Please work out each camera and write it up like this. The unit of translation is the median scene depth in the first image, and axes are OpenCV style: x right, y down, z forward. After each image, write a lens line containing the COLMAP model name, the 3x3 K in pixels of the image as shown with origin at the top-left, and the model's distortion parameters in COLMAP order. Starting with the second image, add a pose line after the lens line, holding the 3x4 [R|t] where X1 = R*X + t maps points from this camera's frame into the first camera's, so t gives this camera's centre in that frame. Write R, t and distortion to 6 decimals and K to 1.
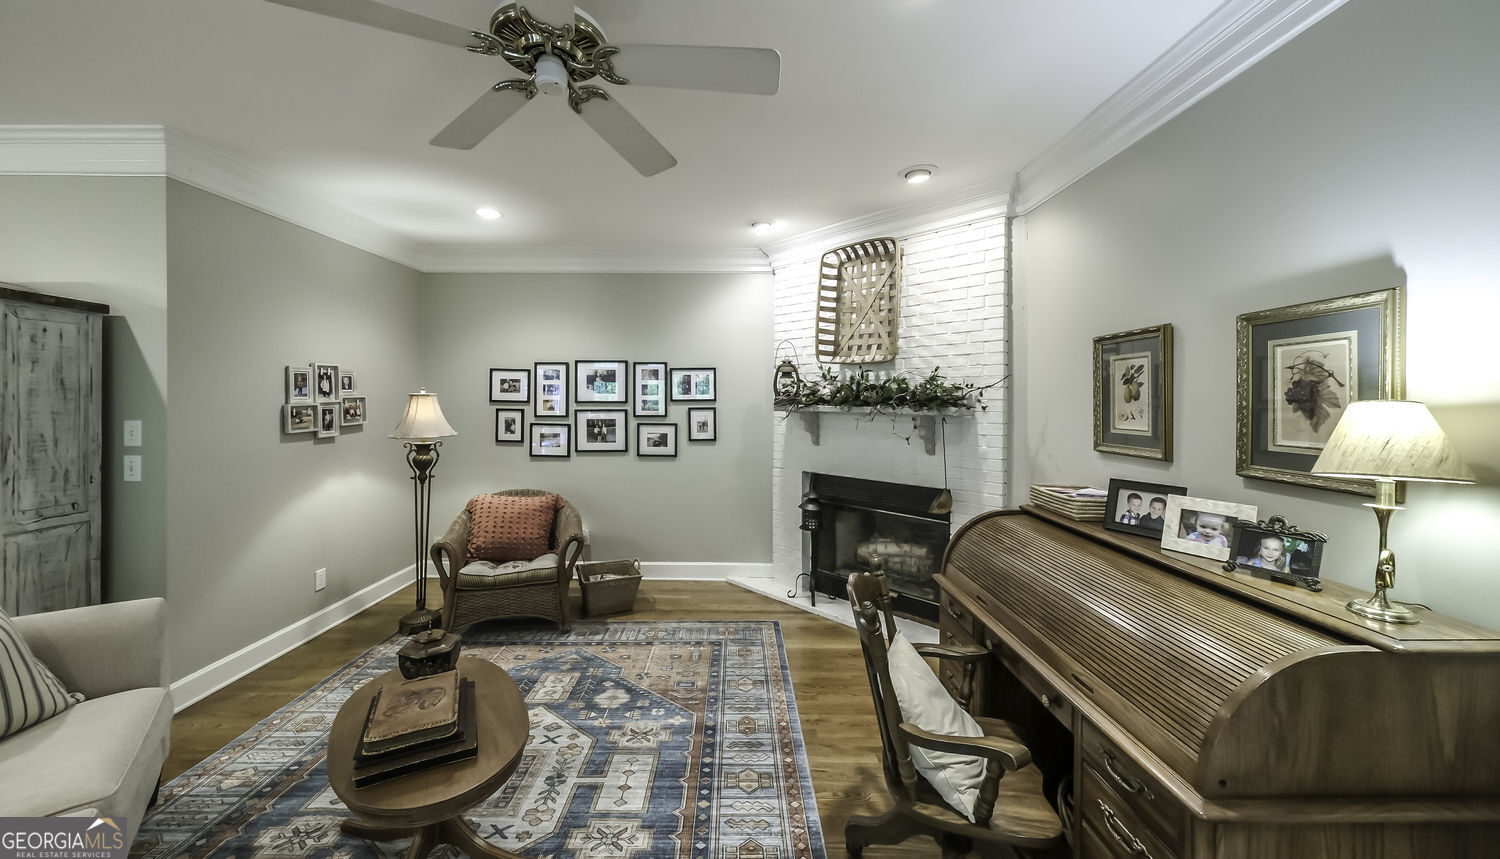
lens RADIAL K [[538.9, 0, 729.5], [0, 538.9, 399.5], [0, 0, 1]] dist [0.008447, -0.001030]
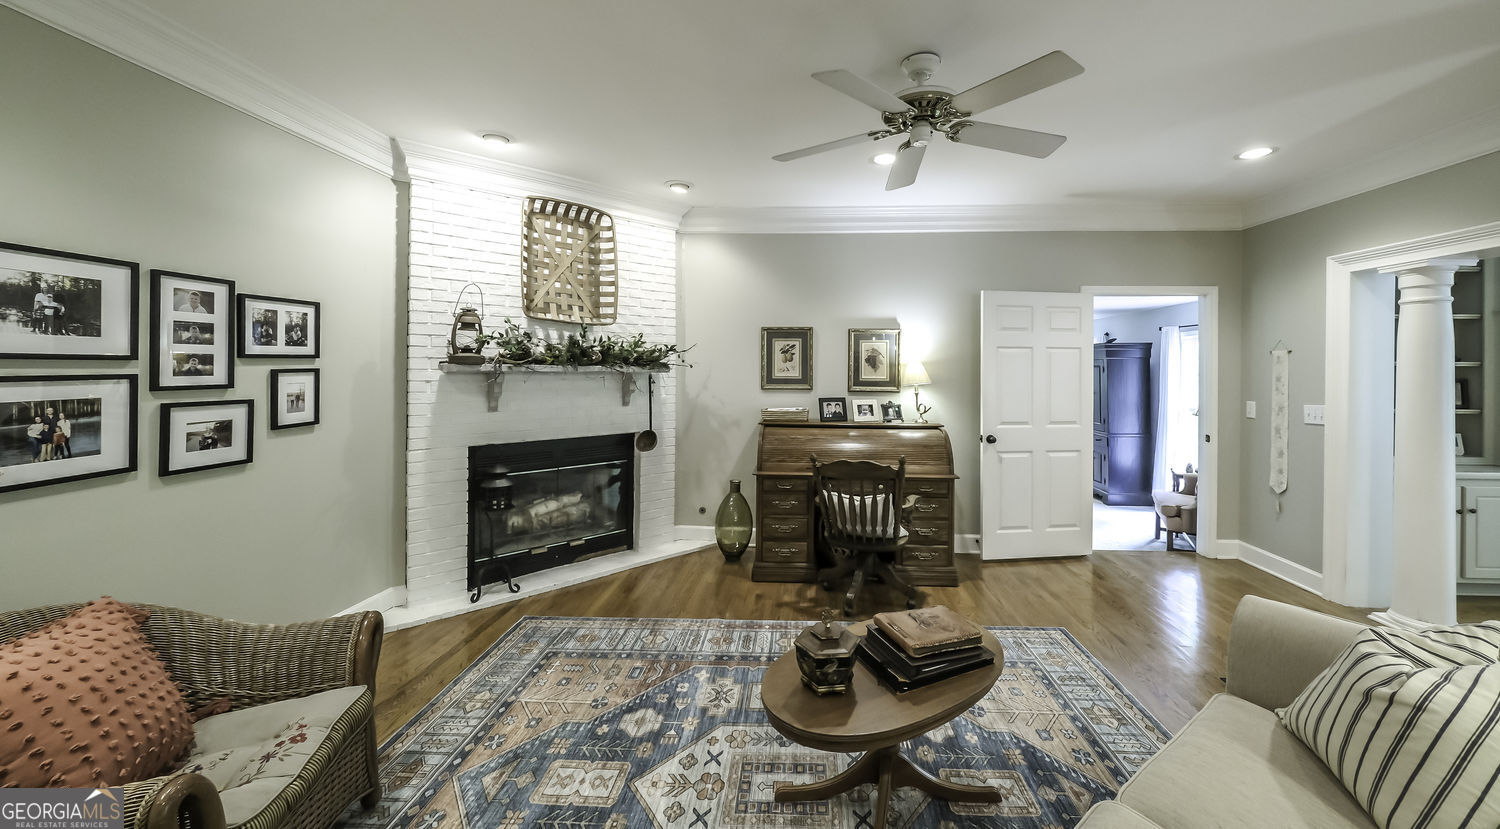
lens RADIAL K [[528.0, 0, 806.8], [0, 528.0, 363.8], [0, 0, 1]] dist [-0.004597, -0.000991]
pose [[0.021677, 0.000980, 0.999765, -0.728269], [-0.008456, 0.999964, -0.000797, 0.006505], [-0.999729, -0.008437, 0.021685, 0.531758]]
